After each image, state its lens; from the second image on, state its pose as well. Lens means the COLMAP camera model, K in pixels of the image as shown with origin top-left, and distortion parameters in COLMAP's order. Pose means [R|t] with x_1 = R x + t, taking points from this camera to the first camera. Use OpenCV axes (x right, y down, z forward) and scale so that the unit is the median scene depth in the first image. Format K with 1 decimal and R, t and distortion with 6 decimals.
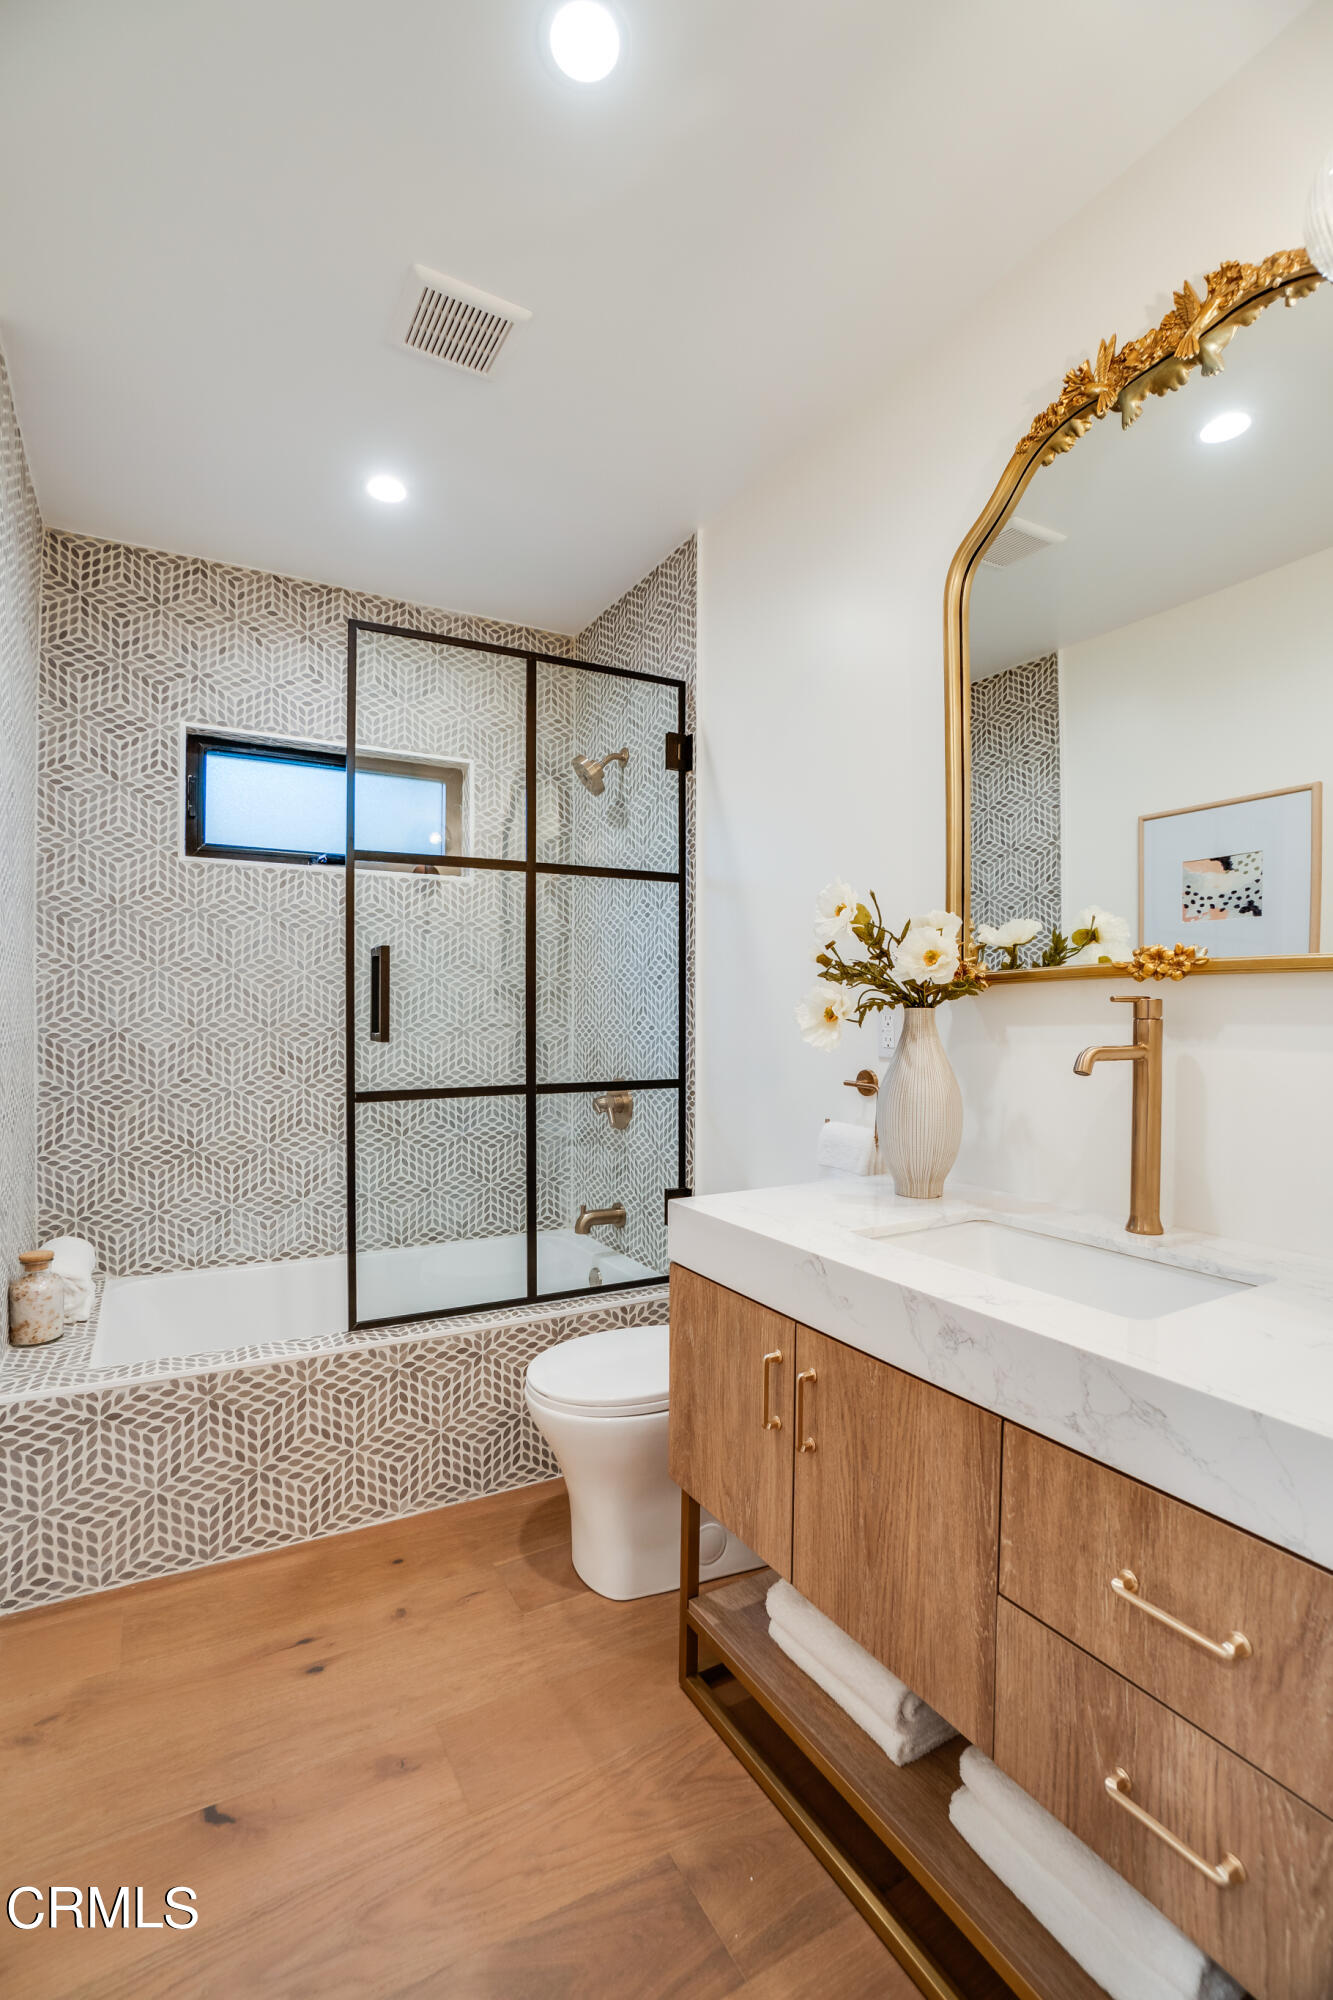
lens RADIAL K [[1047.5, 0, 666.5], [0, 1047.5, 1000.0], [0, 0, 1]] dist [-0.001325, 0.020996]
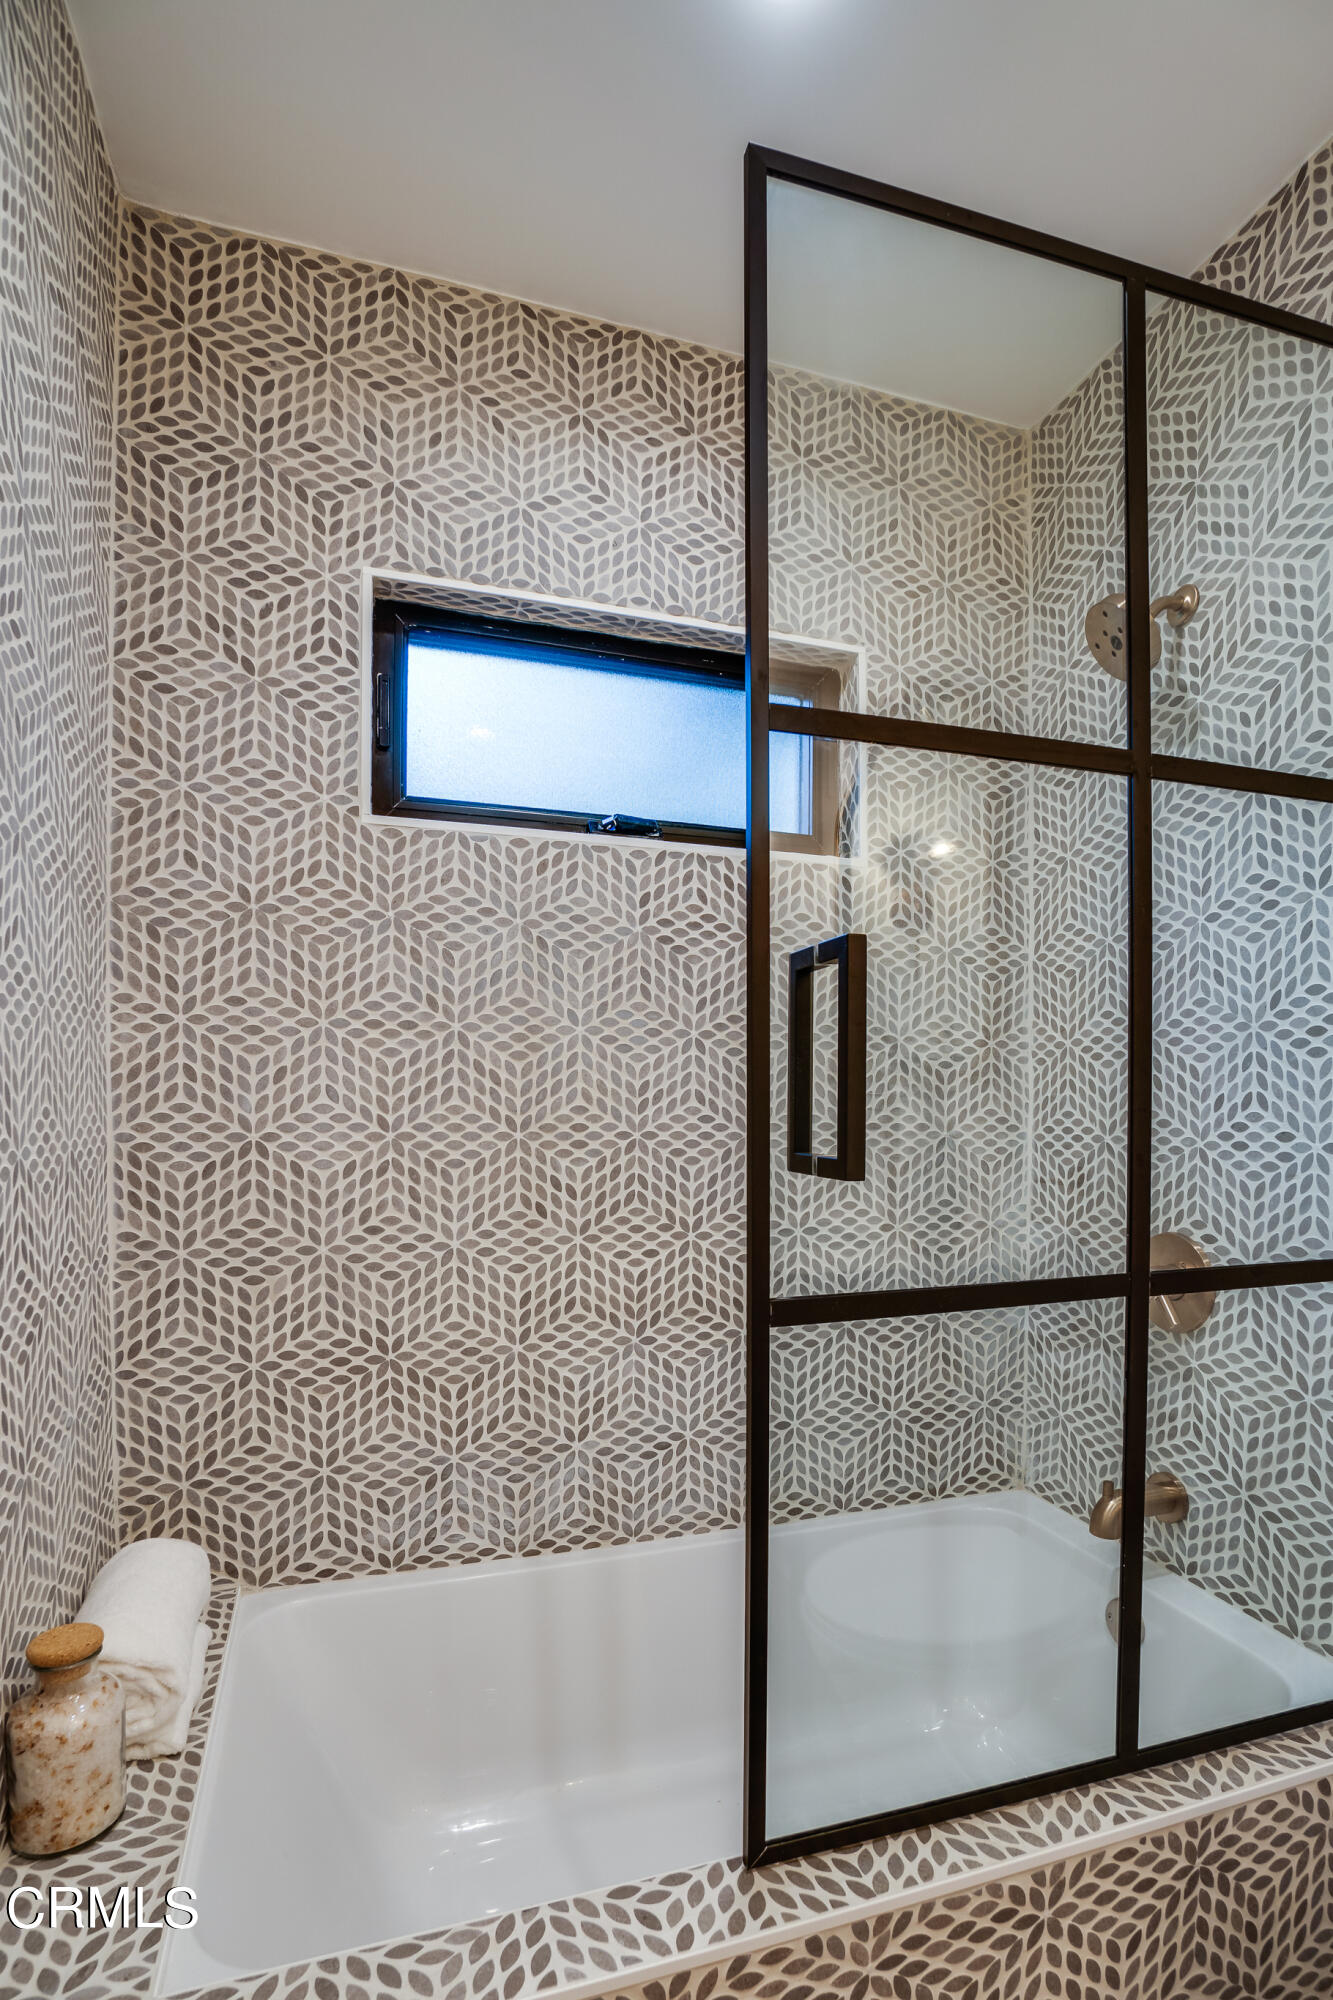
lens RADIAL K [[1018.1, 0, 666.8], [0, 1018.1, 1097.3], [0, 0, 1]] dist [-0.002988, 0.017798]
pose [[0.989831, -0.000307, -0.142249, -0.235450], [0.001168, 0.999981, 0.005971, 0.005317], [0.142244, -0.006076, 0.989813, 0.504430]]
